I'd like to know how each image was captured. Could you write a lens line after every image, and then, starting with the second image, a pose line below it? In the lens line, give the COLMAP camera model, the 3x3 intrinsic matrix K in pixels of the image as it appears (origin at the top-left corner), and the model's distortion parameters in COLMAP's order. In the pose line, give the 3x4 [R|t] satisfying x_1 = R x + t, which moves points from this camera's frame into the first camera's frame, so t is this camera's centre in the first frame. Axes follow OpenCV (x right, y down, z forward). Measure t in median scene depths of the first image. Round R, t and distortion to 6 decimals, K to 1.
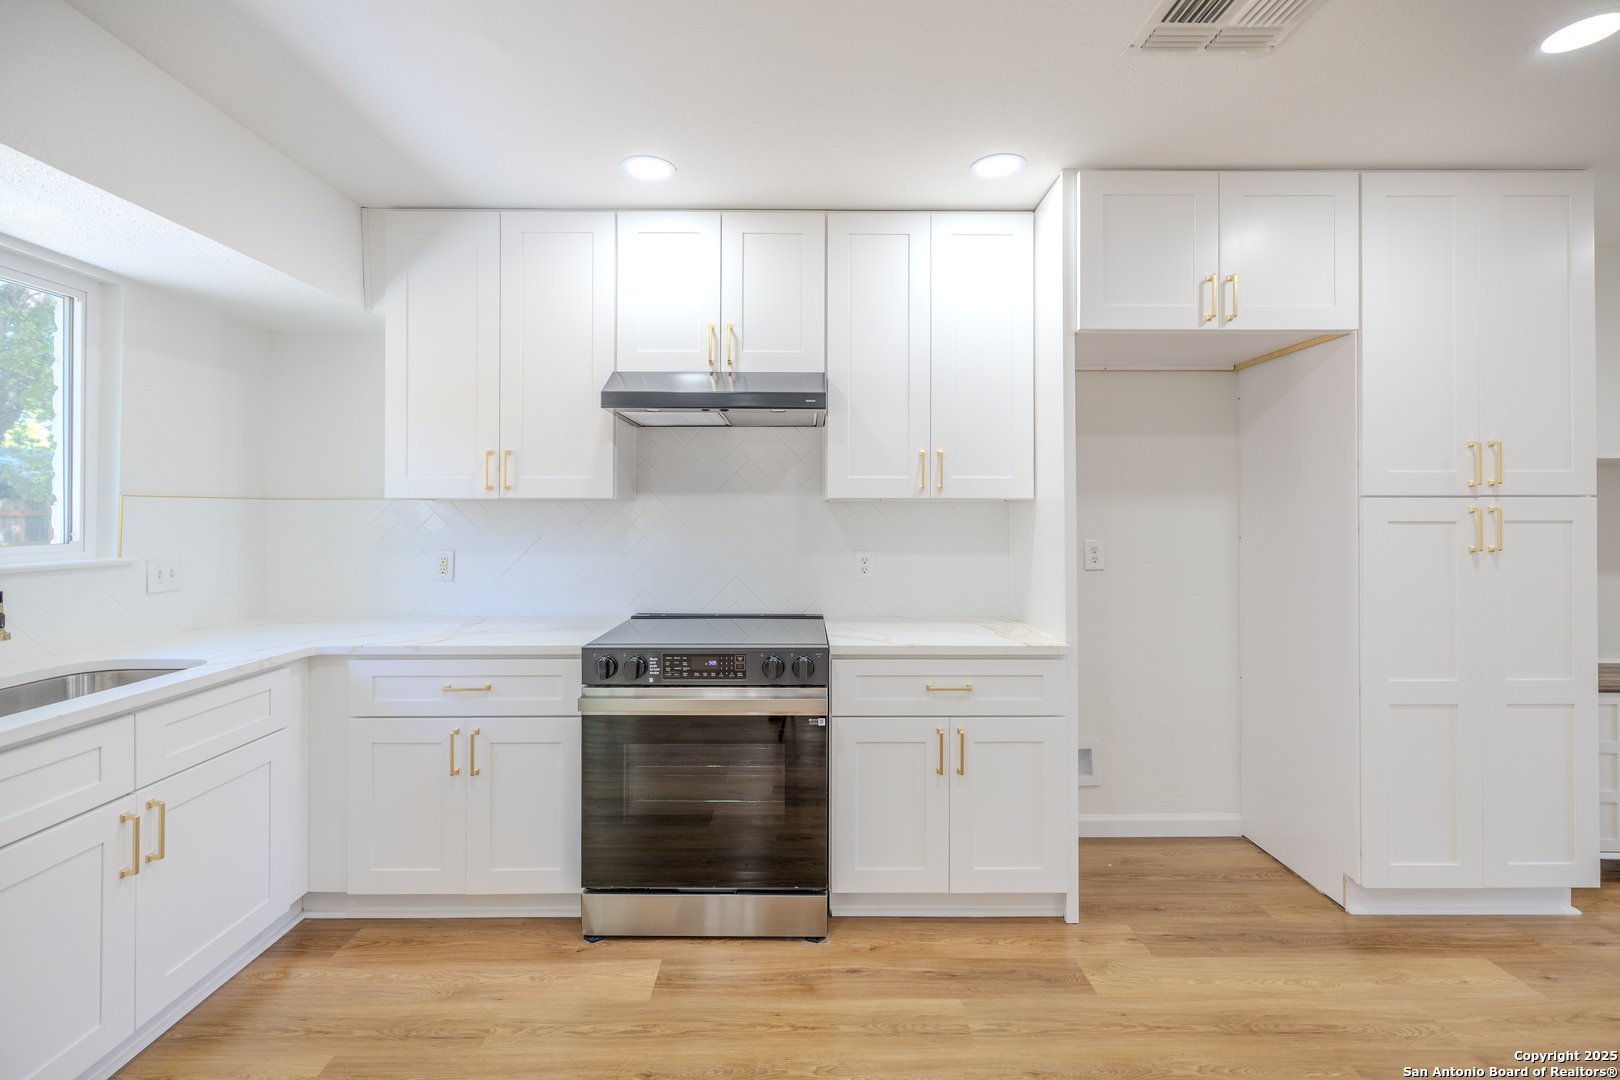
lens RADIAL K [[696.6, 0, 807.6], [0, 696.6, 507.3], [0, 0, 1]] dist [0.001229, 0.000087]
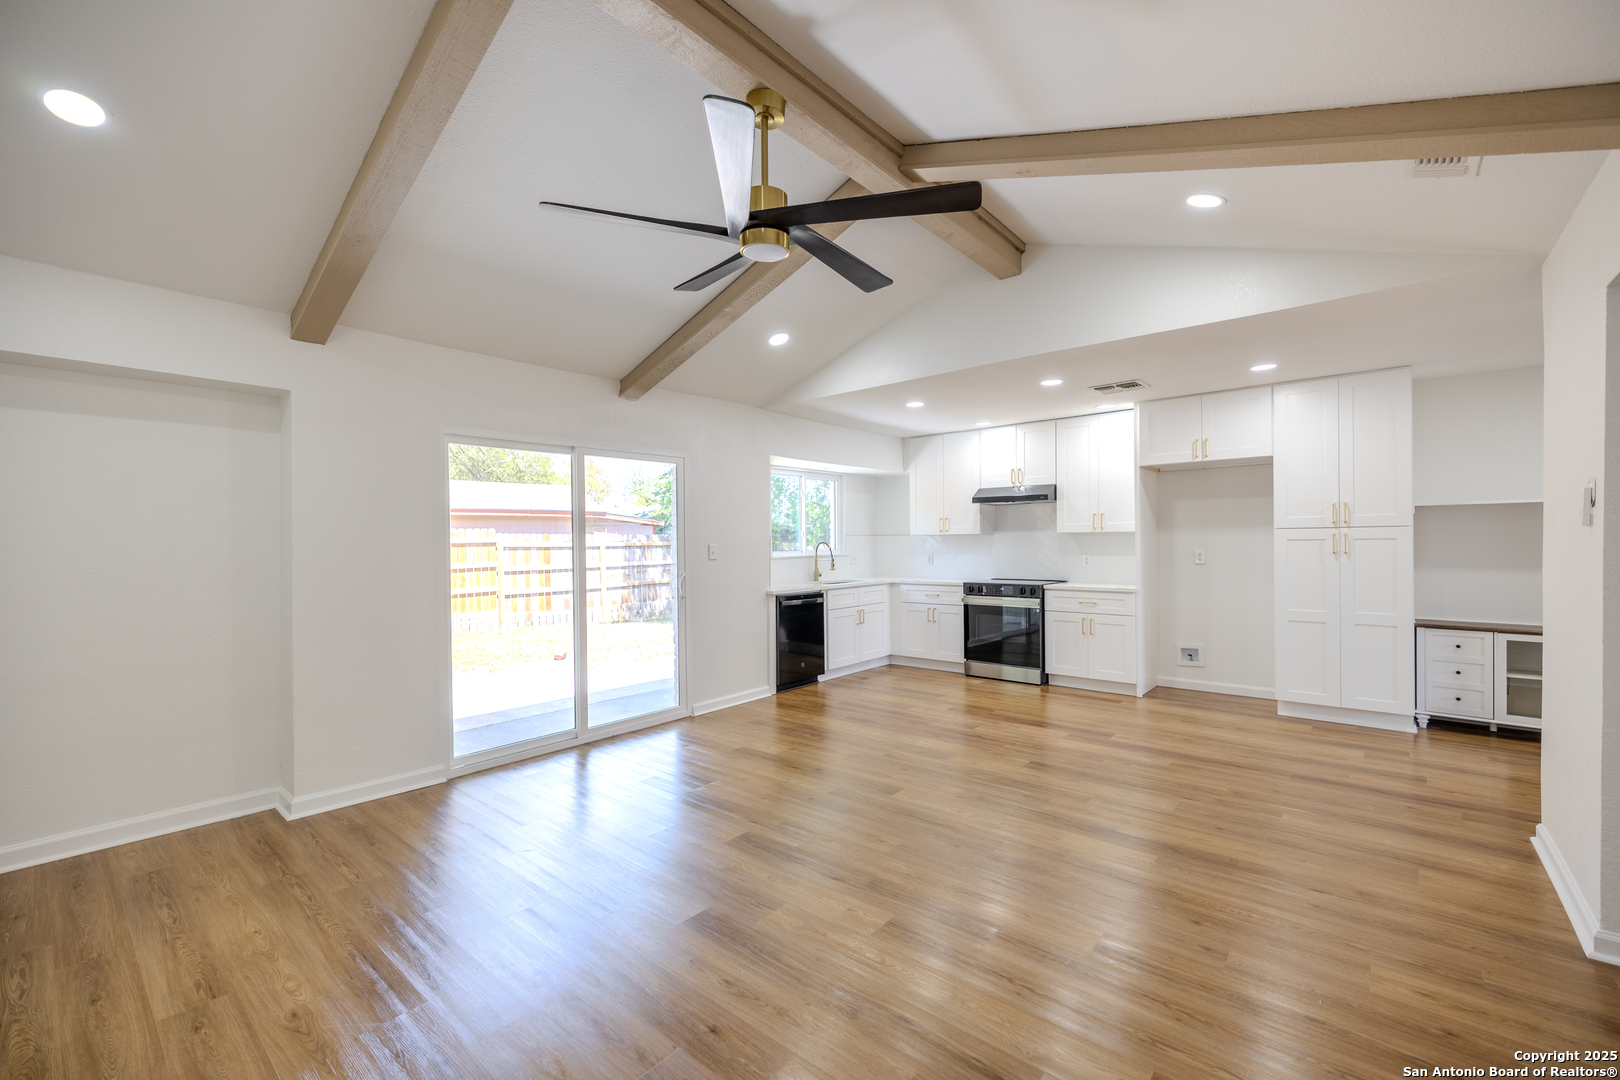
lens RADIAL K [[672.7, 0, 799.8], [0, 672.7, 541.0], [0, 0, 1]] dist [0.000643, -0.000075]
pose [[0.742432, -0.009114, -0.669860, 1.119176], [0.016886, 0.999844, 0.005112, -0.012521], [0.669709, -0.015106, 0.742470, -1.676097]]
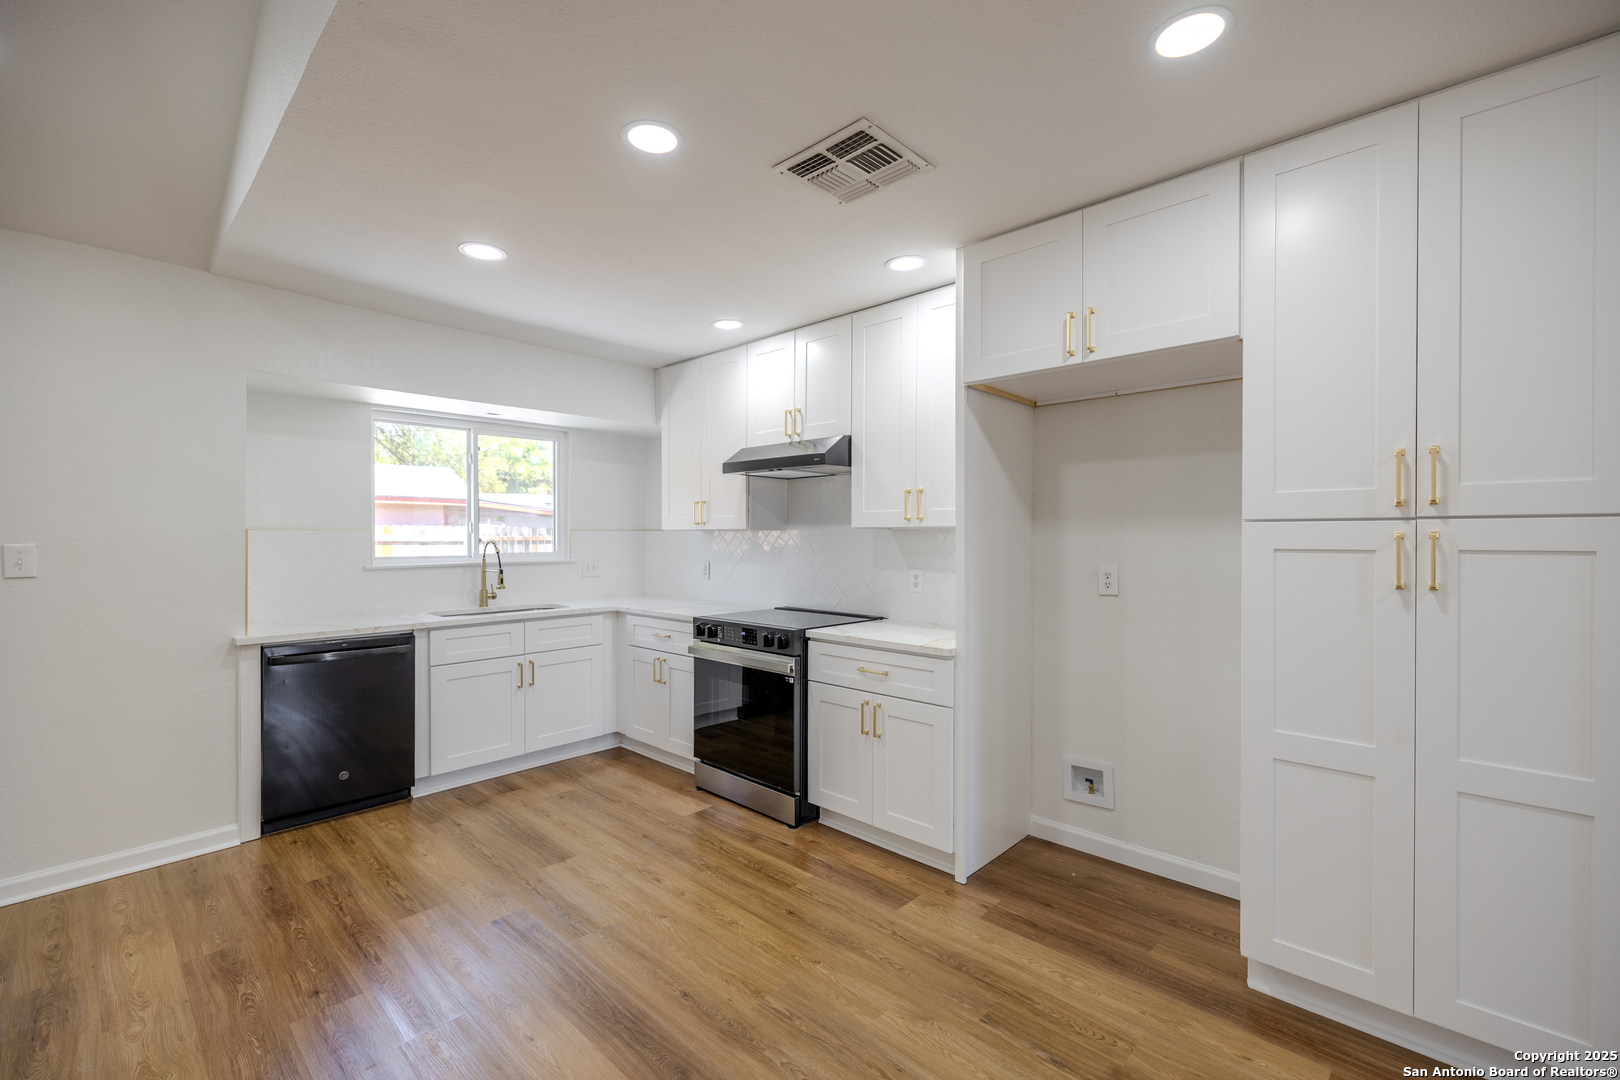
lens RADIAL K [[693.1, 0, 797.4], [0, 693.1, 538.0], [0, 0, 1]] dist [0.000458, -0.000129]
pose [[0.716471, 0.000648, -0.697616, 1.009217], [0.005937, 0.999958, 0.007027, -0.003206], [0.697591, -0.009177, 0.716437, -0.038417]]
